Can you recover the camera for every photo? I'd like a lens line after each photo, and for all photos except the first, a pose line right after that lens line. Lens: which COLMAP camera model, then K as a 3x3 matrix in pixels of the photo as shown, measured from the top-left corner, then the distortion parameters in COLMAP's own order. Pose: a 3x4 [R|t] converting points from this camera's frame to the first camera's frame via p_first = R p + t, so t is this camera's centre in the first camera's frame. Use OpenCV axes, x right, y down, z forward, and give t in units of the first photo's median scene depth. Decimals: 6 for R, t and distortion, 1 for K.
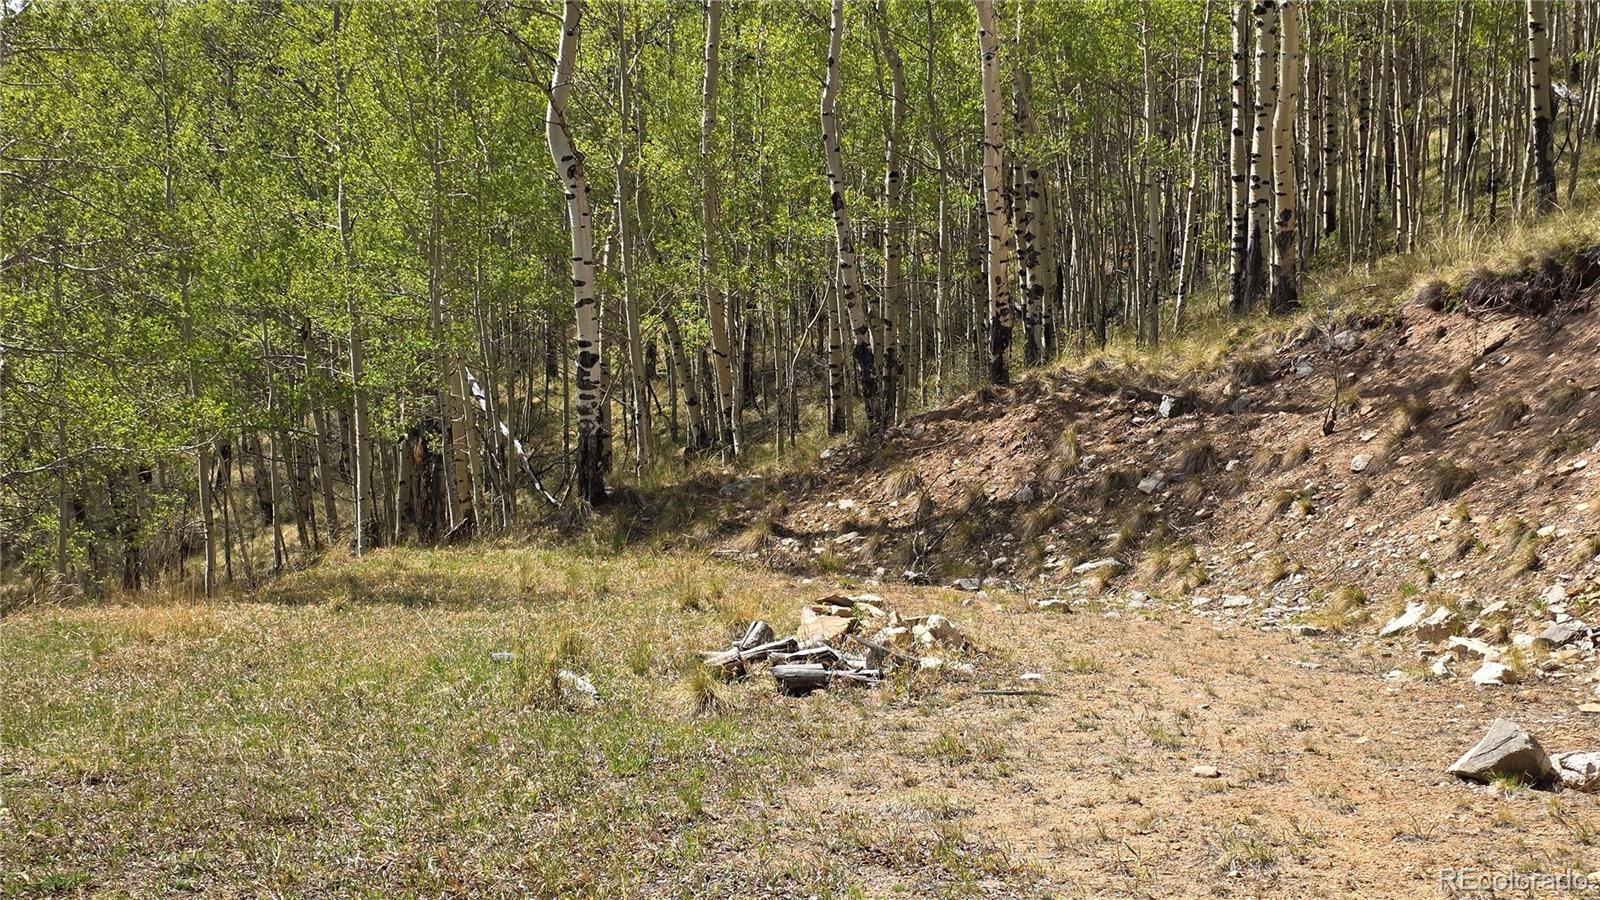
lens RADIAL K [[1133.2, 0, 800.0], [0, 1133.2, 450.0], [0, 0, 1]] dist [0.065672, -0.118715]
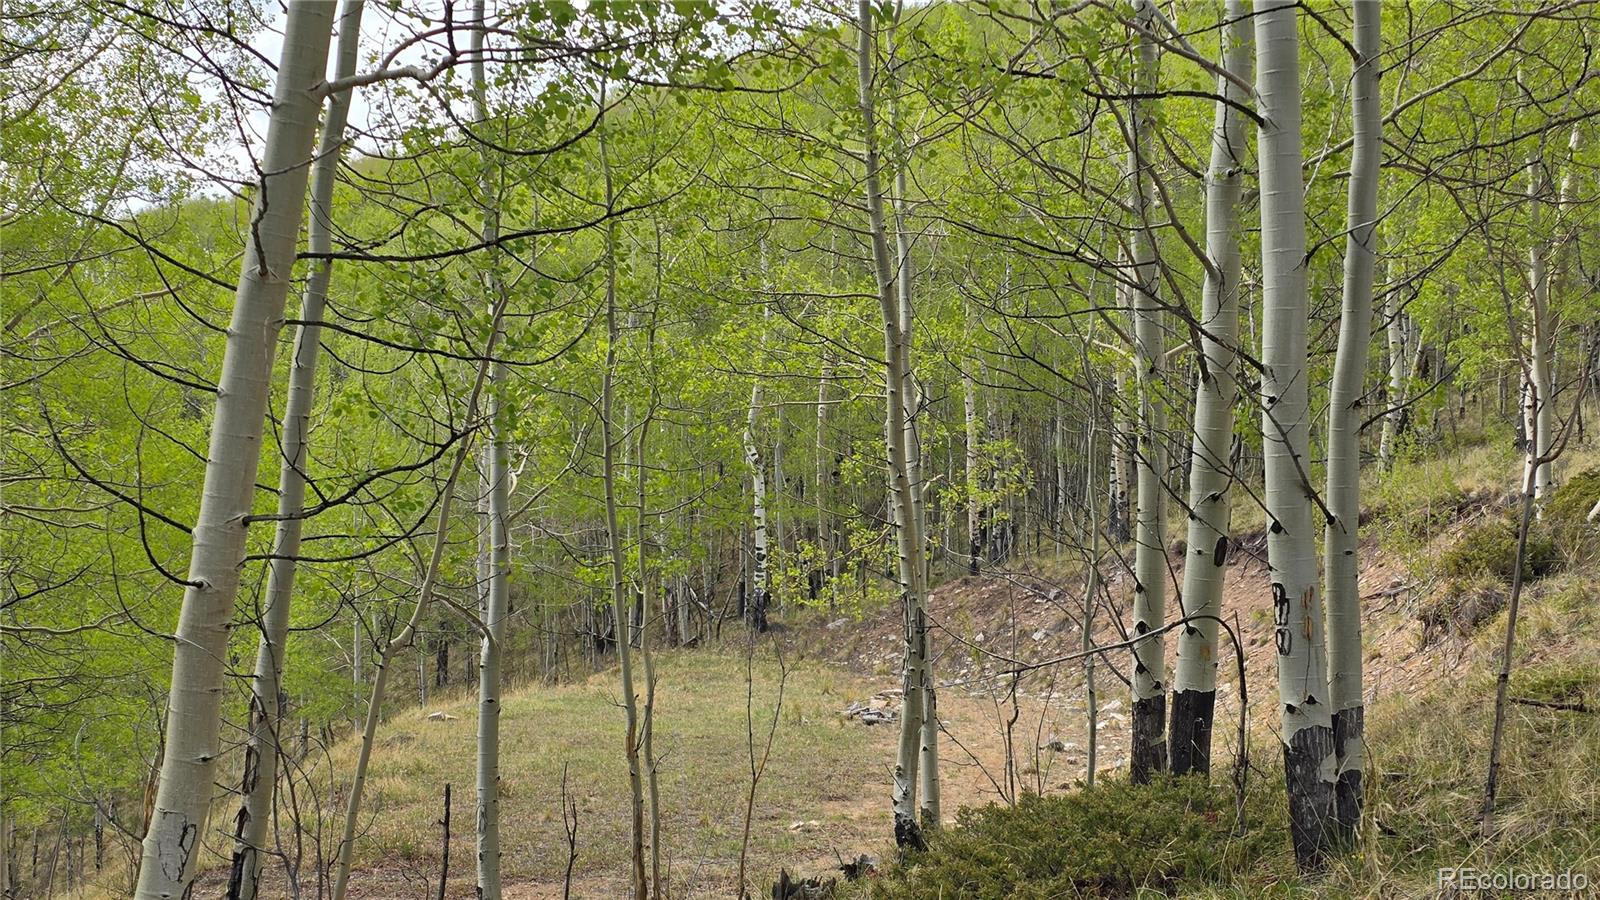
lens RADIAL K [[1133.2, 0, 800.0], [0, 1133.2, 450.0], [0, 0, 1]] dist [0.065672, -0.118715]
pose [[0.998238, 0.015417, -0.057296, -0.023296], [-0.018375, 0.998506, -0.051461, -0.344359], [0.056417, 0.052424, 0.997030, -1.984908]]
